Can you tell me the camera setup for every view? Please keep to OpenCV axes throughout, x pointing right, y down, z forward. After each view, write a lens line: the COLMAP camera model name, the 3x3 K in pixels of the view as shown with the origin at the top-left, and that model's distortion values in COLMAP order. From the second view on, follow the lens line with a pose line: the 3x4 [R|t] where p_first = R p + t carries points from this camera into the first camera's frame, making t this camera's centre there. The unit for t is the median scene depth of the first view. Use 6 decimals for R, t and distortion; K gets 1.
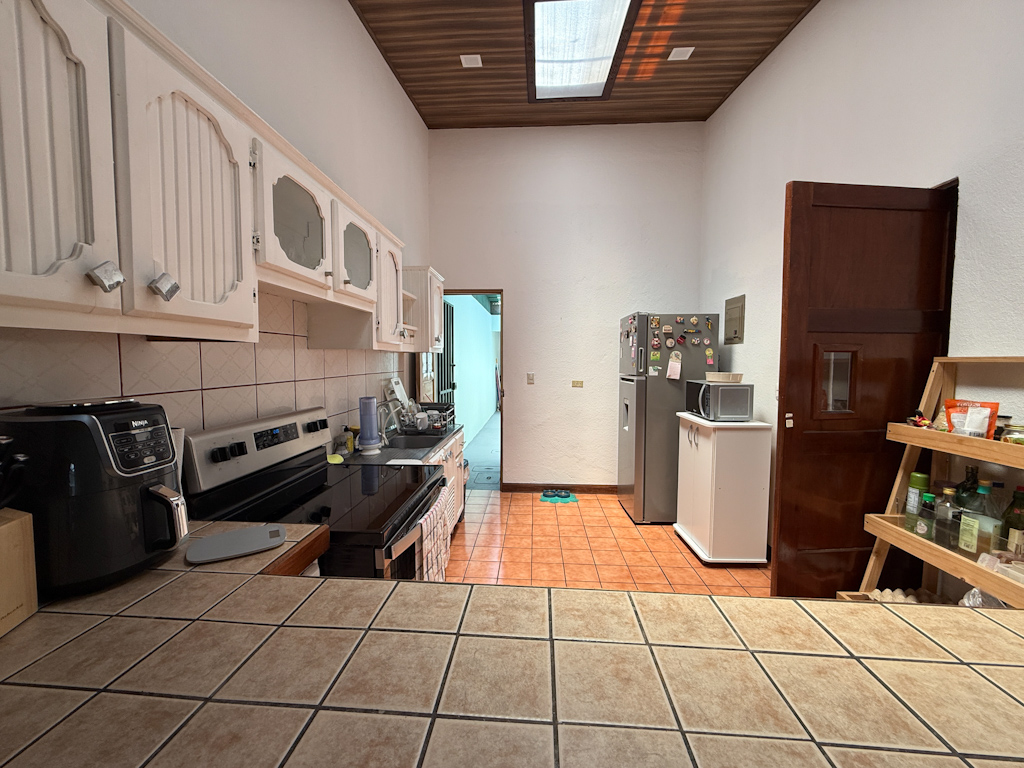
lens RADIAL K [[409.3, 0, 508.2], [0, 409.3, 382.8], [0, 0, 1]] dist [-0.001049, -0.000297]
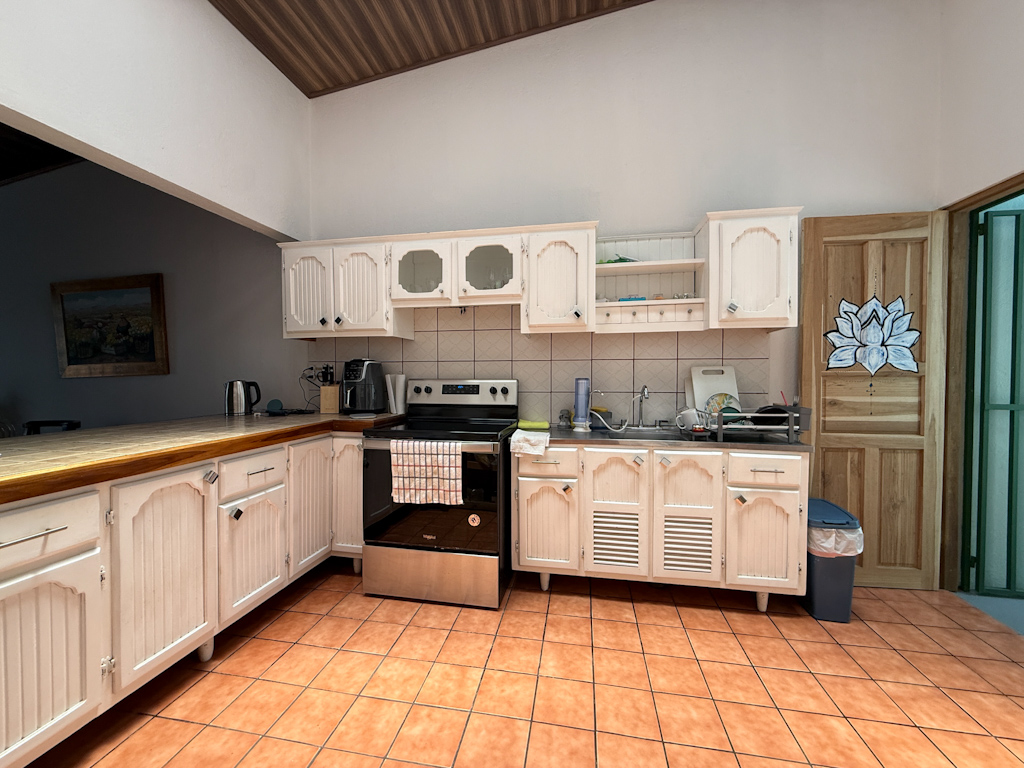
lens RADIAL K [[409.3, 0, 508.2], [0, 409.3, 382.8], [0, 0, 1]] dist [-0.001049, -0.000297]
pose [[-0.114444, 0.015696, -0.993306, 0.823914], [-0.058918, 0.998008, 0.022559, 0.036210], [0.991681, 0.061105, -0.113291, 1.026791]]
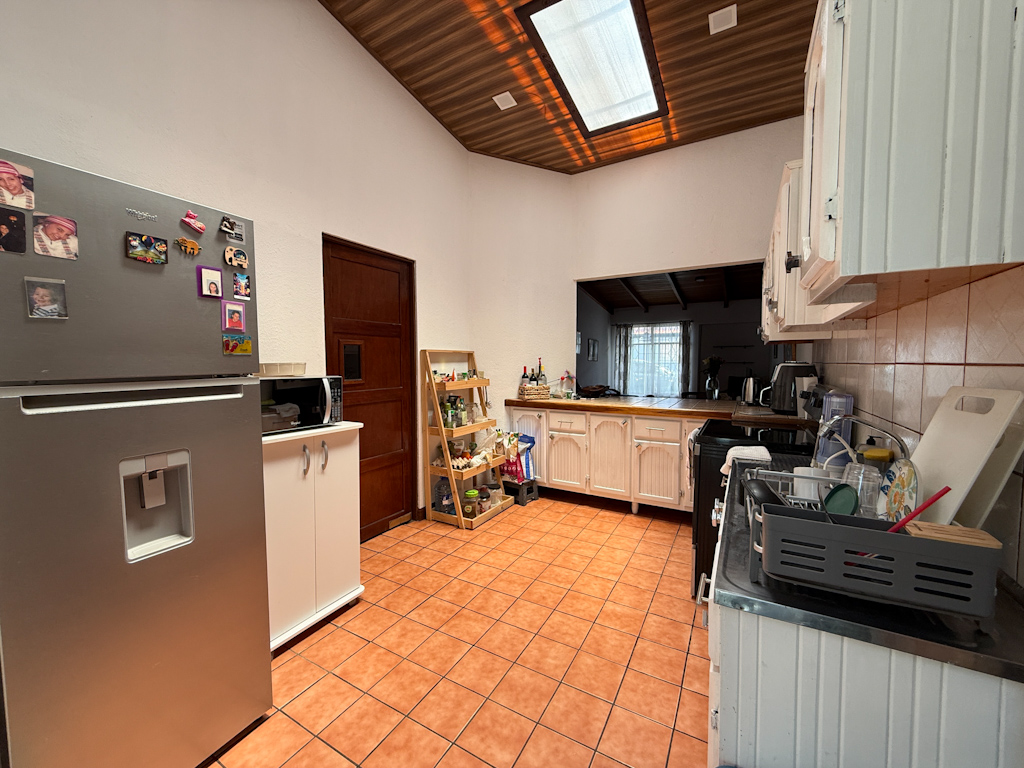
lens RADIAL K [[409.3, 0, 508.2], [0, 409.3, 382.8], [0, 0, 1]] dist [-0.001049, -0.000297]
pose [[-0.896712, -0.024330, 0.441945, -0.169631], [0.025809, 0.993915, 0.107084, -0.080001], [-0.441862, 0.107430, -0.890627, 2.029419]]
